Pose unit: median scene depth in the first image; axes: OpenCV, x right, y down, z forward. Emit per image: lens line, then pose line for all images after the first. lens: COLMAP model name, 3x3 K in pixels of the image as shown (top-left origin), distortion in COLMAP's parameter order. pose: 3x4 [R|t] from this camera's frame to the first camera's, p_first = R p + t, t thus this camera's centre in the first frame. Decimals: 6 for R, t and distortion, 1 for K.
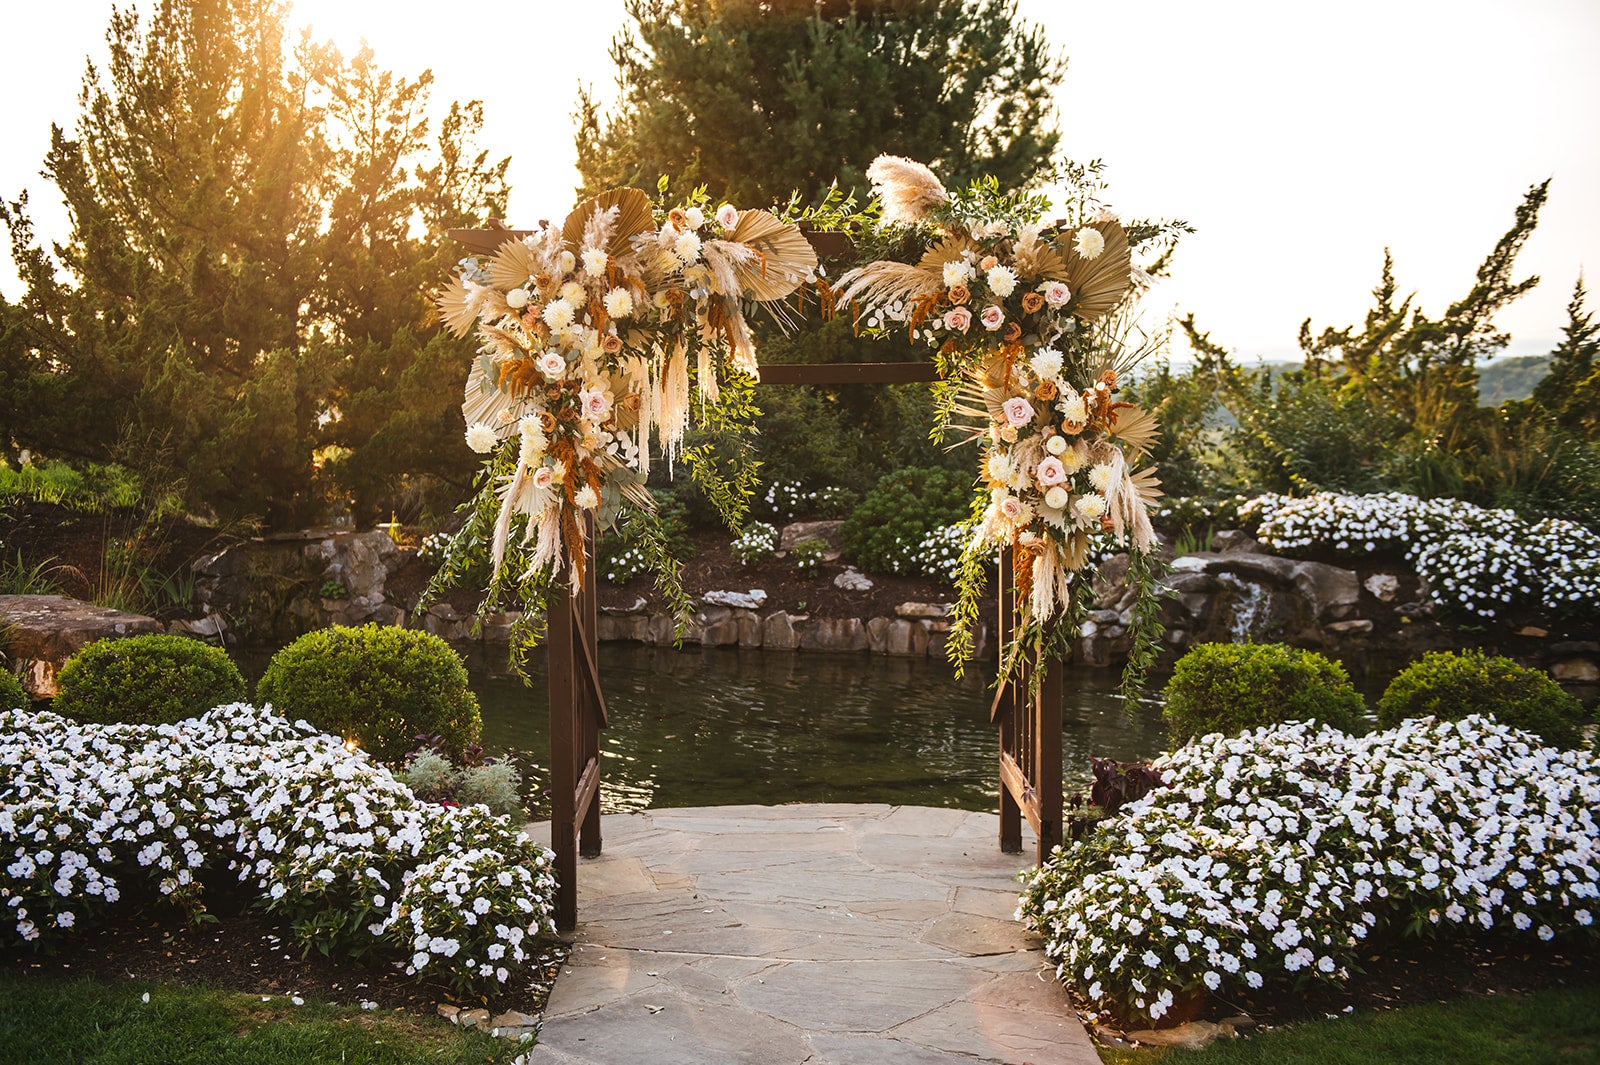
lens RADIAL K [[1712.9, 0, 744.0], [0, 1712.9, 531.4], [0, 0, 1]] dist [0.073707, -0.008430]
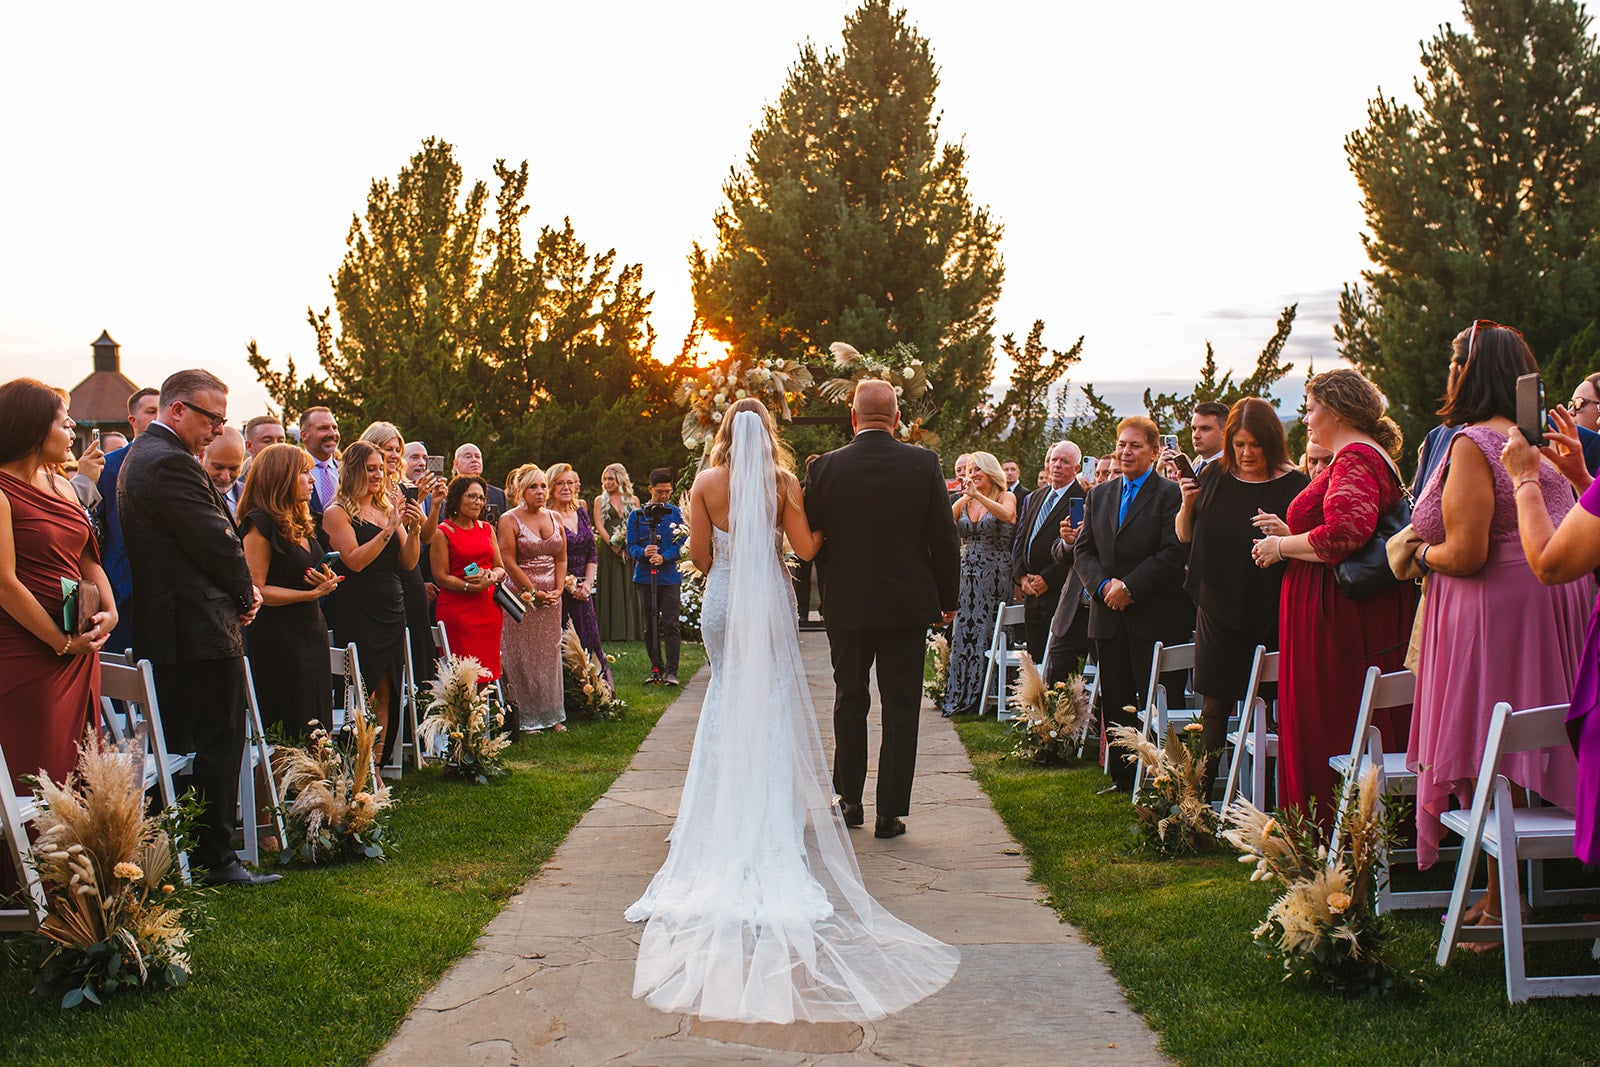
lens RADIAL K [[1715.0, 0, 800.0], [0, 1715.0, 533.5], [0, 0, 1]] dist [-0.001825, -0.003299]
pose [[0.999954, -0.002692, -0.009211, 0.020884], [0.002407, 0.999520, -0.030878, 0.078077], [0.009289, 0.030854, 0.999481, -0.775250]]
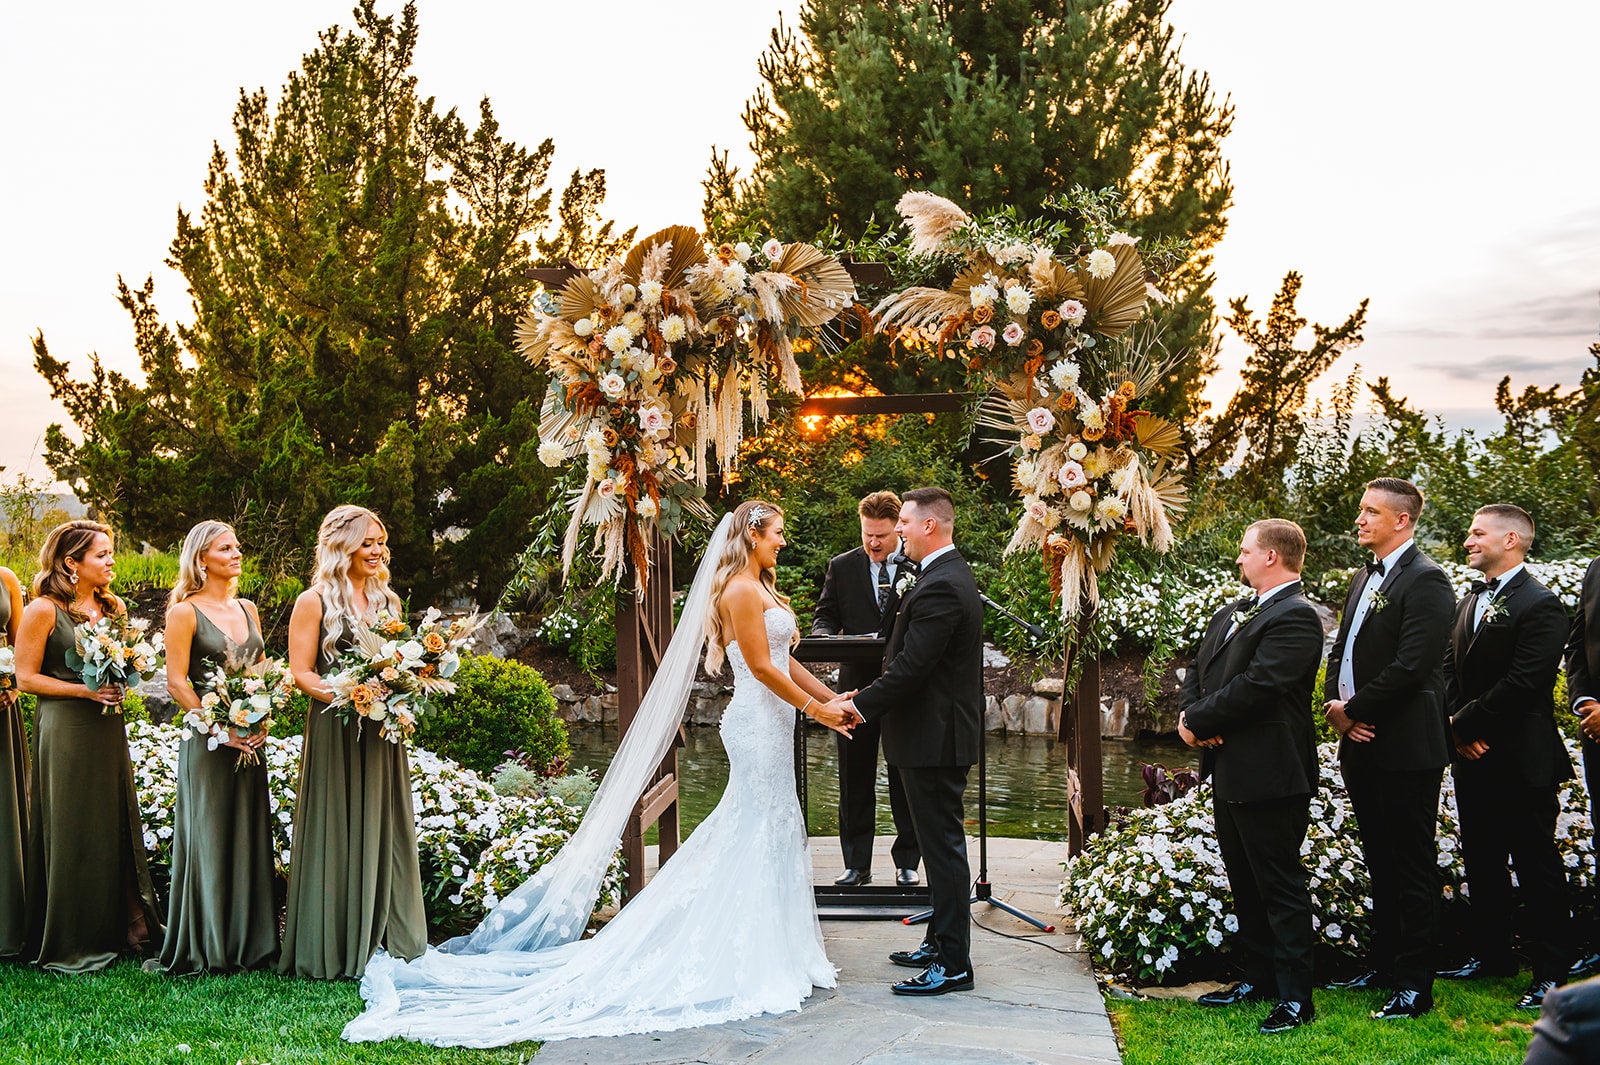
lens RADIAL K [[1984.0, 0, 750.5], [0, 1984.0, 536.2], [0, 0, 1]] dist [0.115200, 0.026364]
pose [[0.995188, -0.010837, -0.097380, 0.043748], [0.004298, 0.997736, -0.067117, 0.037965], [0.097887, 0.066375, 0.992982, -0.112953]]
